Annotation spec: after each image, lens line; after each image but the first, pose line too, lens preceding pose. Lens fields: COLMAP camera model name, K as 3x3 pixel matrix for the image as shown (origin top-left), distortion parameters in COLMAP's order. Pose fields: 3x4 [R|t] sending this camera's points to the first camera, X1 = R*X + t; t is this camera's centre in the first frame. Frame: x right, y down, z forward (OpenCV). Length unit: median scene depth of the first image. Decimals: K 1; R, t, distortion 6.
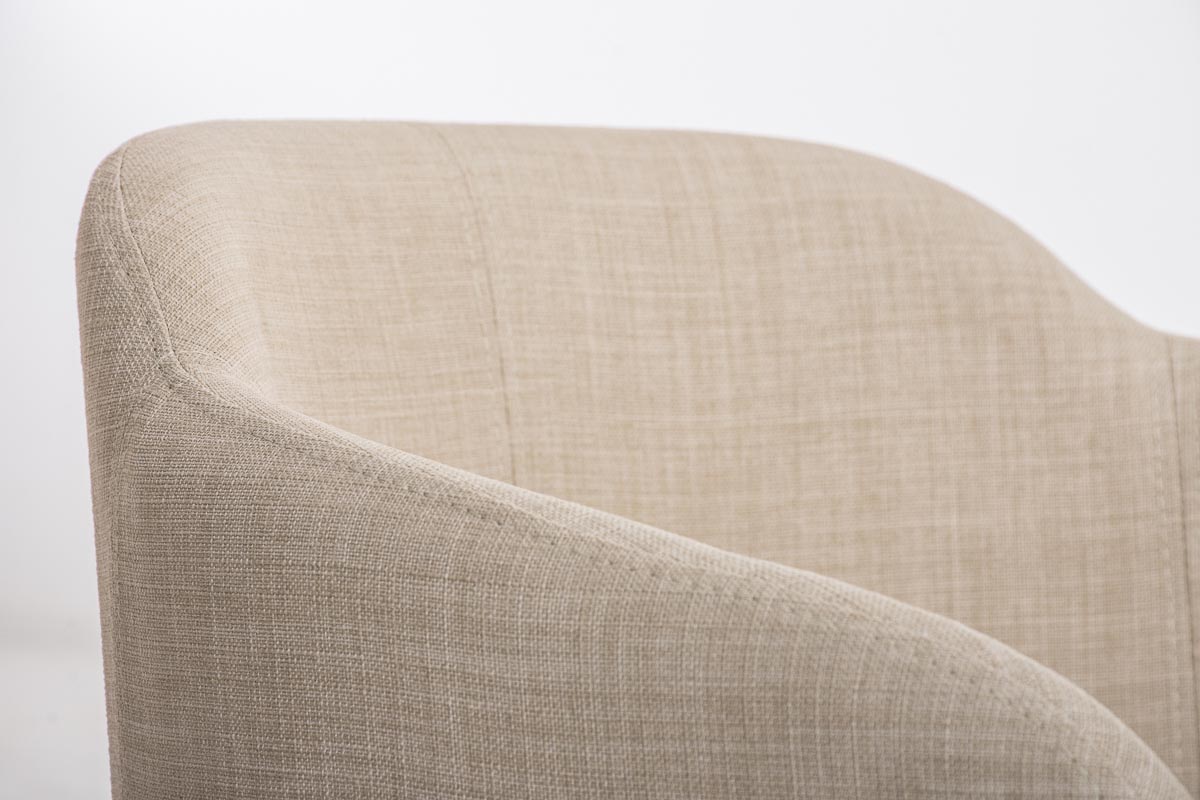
lens RADIAL K [[5273.7, 0, 600.0], [0, 5273.7, 400.0], [0, 0, 1]] dist [1.576828, 2.796470]
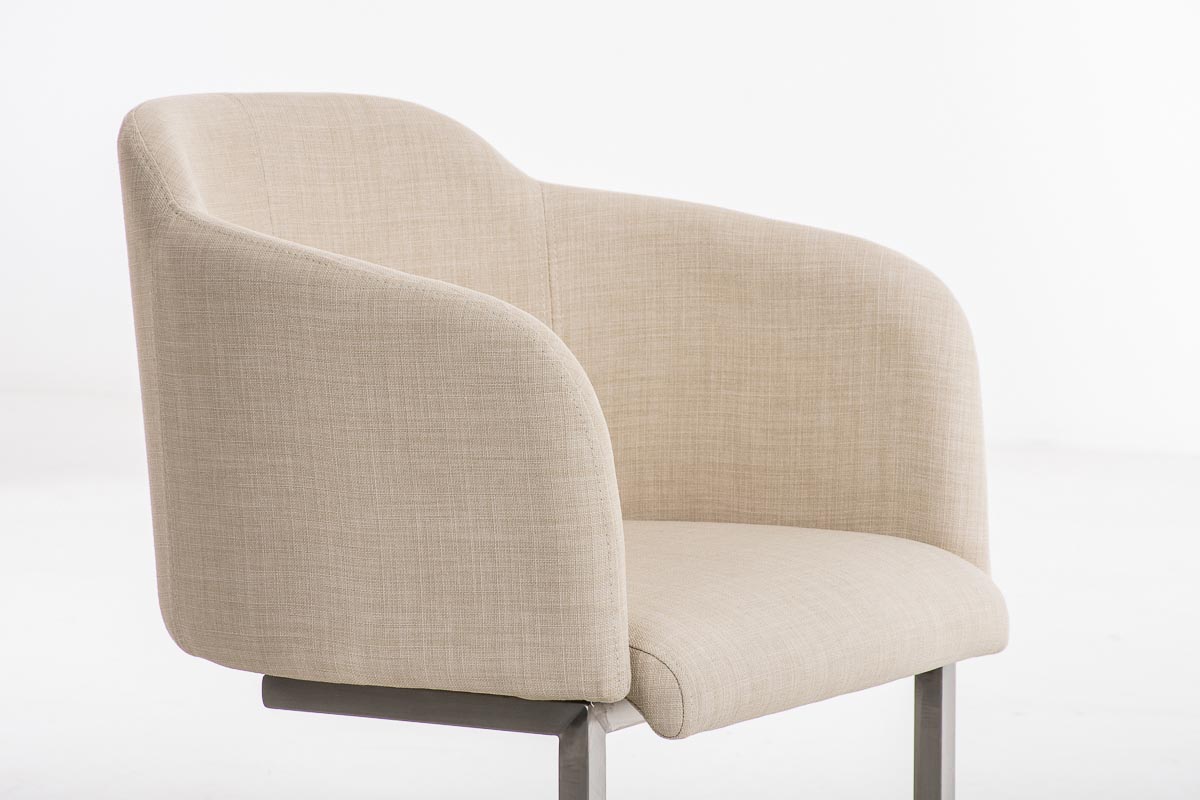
lens RADIAL K [[6016.5, 0, 600.0], [0, 6016.5, 400.0], [0, 0, 1]] dist [2.363552, 0.181630]
pose [[0.990095, -0.014639, 0.139631, -0.240728], [0.008511, 0.998978, 0.044386, -0.034402], [-0.140138, -0.042758, 0.989208, -1.630379]]
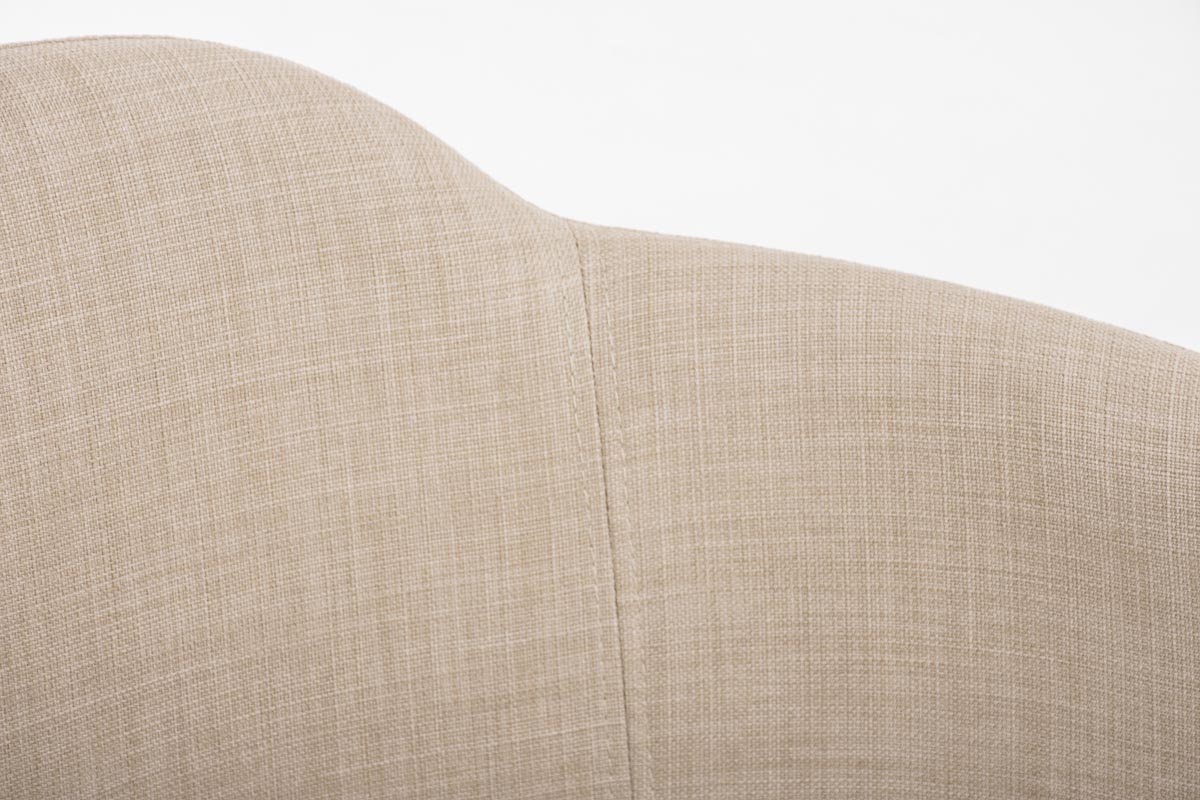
lens RADIAL K [[5273.7, 0, 600.0], [0, 5273.7, 400.0], [0, 0, 1]] dist [1.576828, 2.796470]
pose [[0.993031, -0.073149, 0.092406, 0.028386], [0.038562, 0.942577, 0.331756, -0.276693], [-0.111367, -0.325880, 0.938829, 0.188299]]
